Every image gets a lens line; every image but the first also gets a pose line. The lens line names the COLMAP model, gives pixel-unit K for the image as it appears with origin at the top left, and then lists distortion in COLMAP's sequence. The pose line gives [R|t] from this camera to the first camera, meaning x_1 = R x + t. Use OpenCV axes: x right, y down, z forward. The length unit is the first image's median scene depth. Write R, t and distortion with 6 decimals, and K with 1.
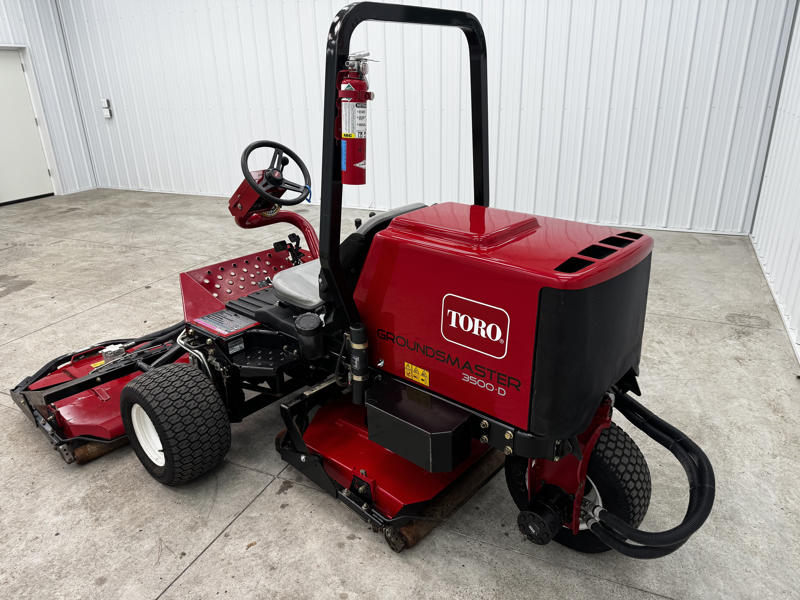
lens RADIAL K [[558.3, 0, 399.3], [0, 558.3, 297.9], [0, 0, 1]] dist [0.034194, -0.040155]
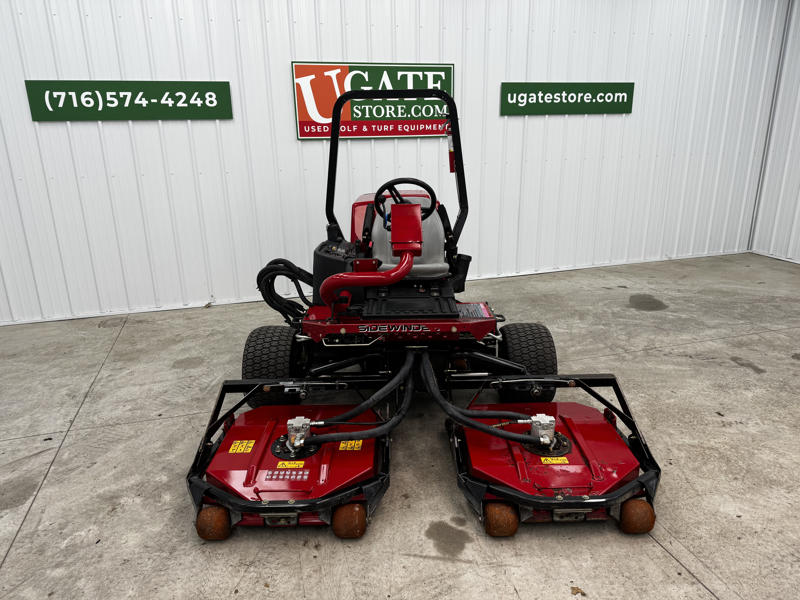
lens RADIAL K [[558.3, 0, 399.9], [0, 558.3, 305.5], [0, 0, 1]] dist [0.034194, -0.040155]
pose [[-0.656840, -0.189278, 0.729887, -1.575702], [0.307566, 0.816540, 0.488535, -0.884780], [-0.688451, 0.545378, -0.478120, 2.412248]]
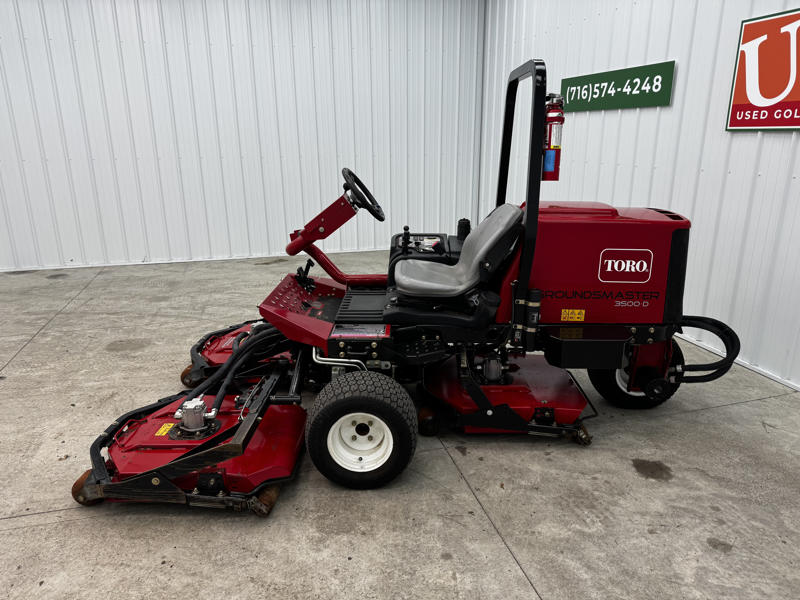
lens RADIAL K [[558.3, 0, 398.0], [0, 558.3, 302.6], [0, 0, 1]] dist [0.034194, -0.040155]
pose [[0.770756, -0.164066, 0.615644, -1.280554], [0.220184, 0.975331, -0.015738, 0.032967], [-0.597875, 0.147685, 0.787867, 0.156075]]
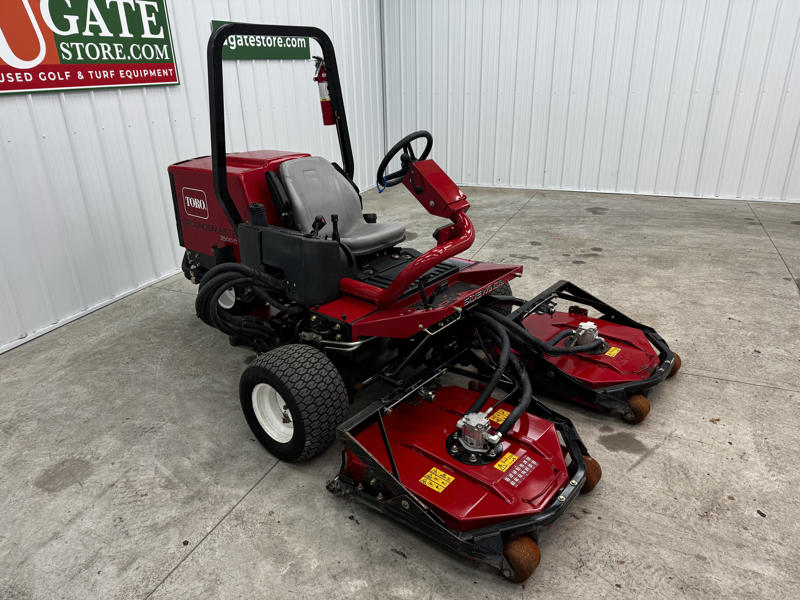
lens RADIAL K [[558.3, 0, 405.0], [0, 558.3, 308.3], [0, 0, 1]] dist [0.034194, -0.040155]
pose [[-0.998368, 0.055618, -0.012925, -0.273311], [0.030356, 0.708692, 0.704864, -1.085297], [0.048363, 0.703322, -0.709224, 2.770141]]
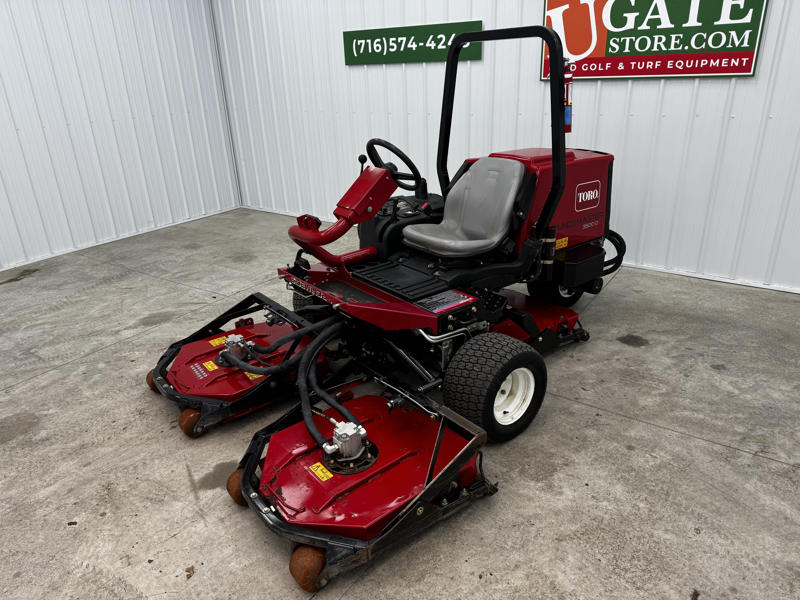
lens RADIAL K [[558.3, 0, 399.5], [0, 558.3, 304.8], [0, 0, 1]] dist [0.034194, -0.040155]
pose [[0.183627, -0.364927, 0.912748, -1.859998], [0.387394, 0.880256, 0.274000, -0.395704], [-0.903442, 0.303279, 0.303009, 1.072614]]
